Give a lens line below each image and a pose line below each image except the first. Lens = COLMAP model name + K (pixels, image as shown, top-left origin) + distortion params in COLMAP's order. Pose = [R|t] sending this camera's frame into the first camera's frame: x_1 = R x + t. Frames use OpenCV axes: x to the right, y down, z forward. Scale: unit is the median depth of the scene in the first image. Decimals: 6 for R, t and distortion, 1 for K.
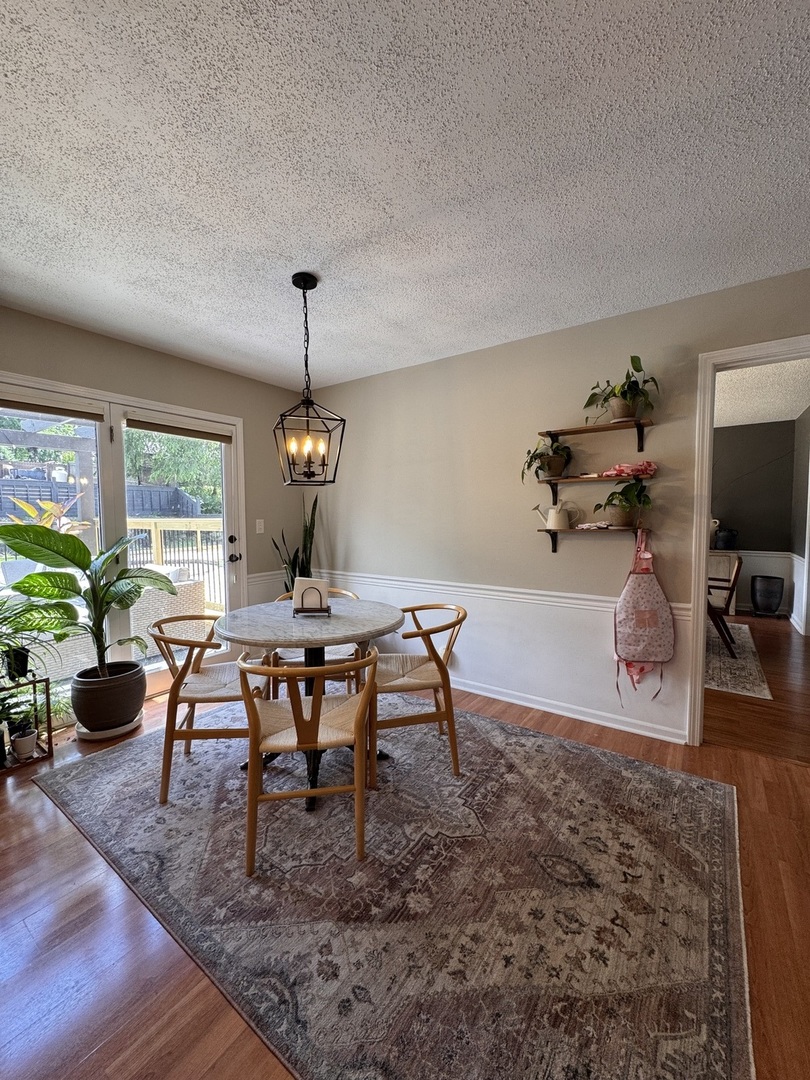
lens RADIAL K [[430.8, 0, 403.3], [0, 430.8, 541.5], [0, 0, 1]] dist [-0.002120, -0.000010]
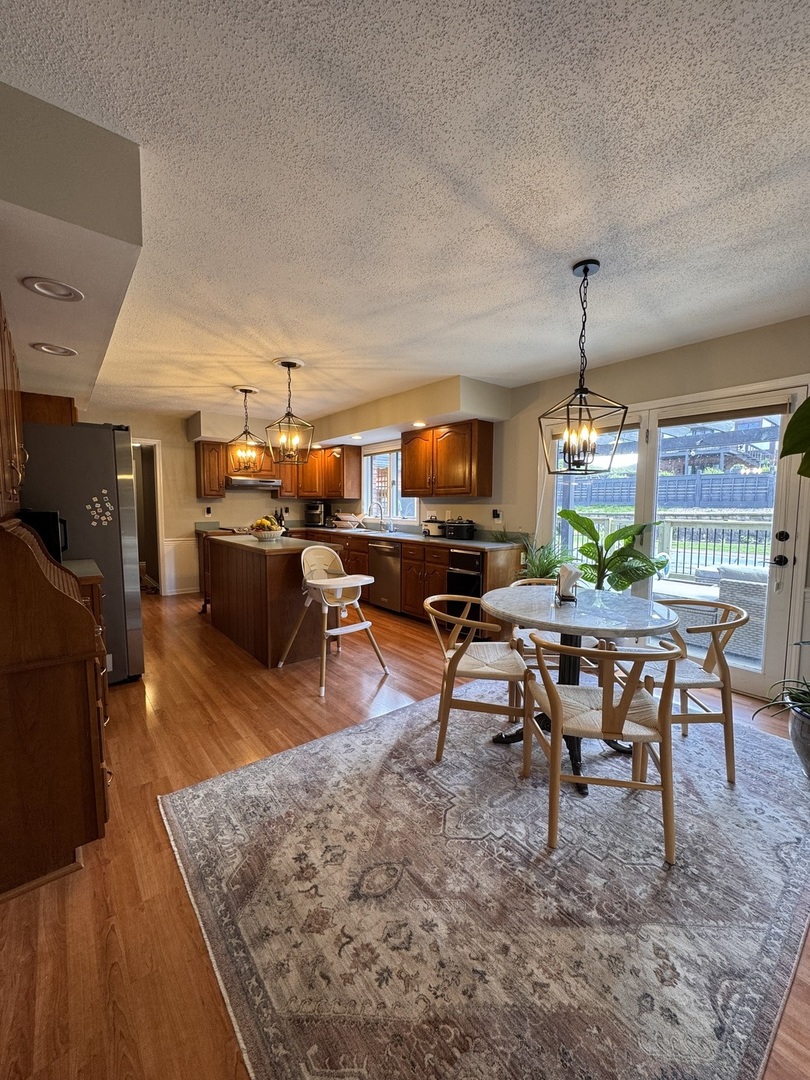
lens RADIAL K [[430.8, 0, 403.9], [0, 430.8, 540.4], [0, 0, 1]] dist [-0.002120, -0.000010]
pose [[-0.268413, 0.080702, -0.959918, 1.227345], [-0.066778, 0.992529, 0.102116, -0.072809], [0.960987, 0.091510, -0.261018, 1.255682]]
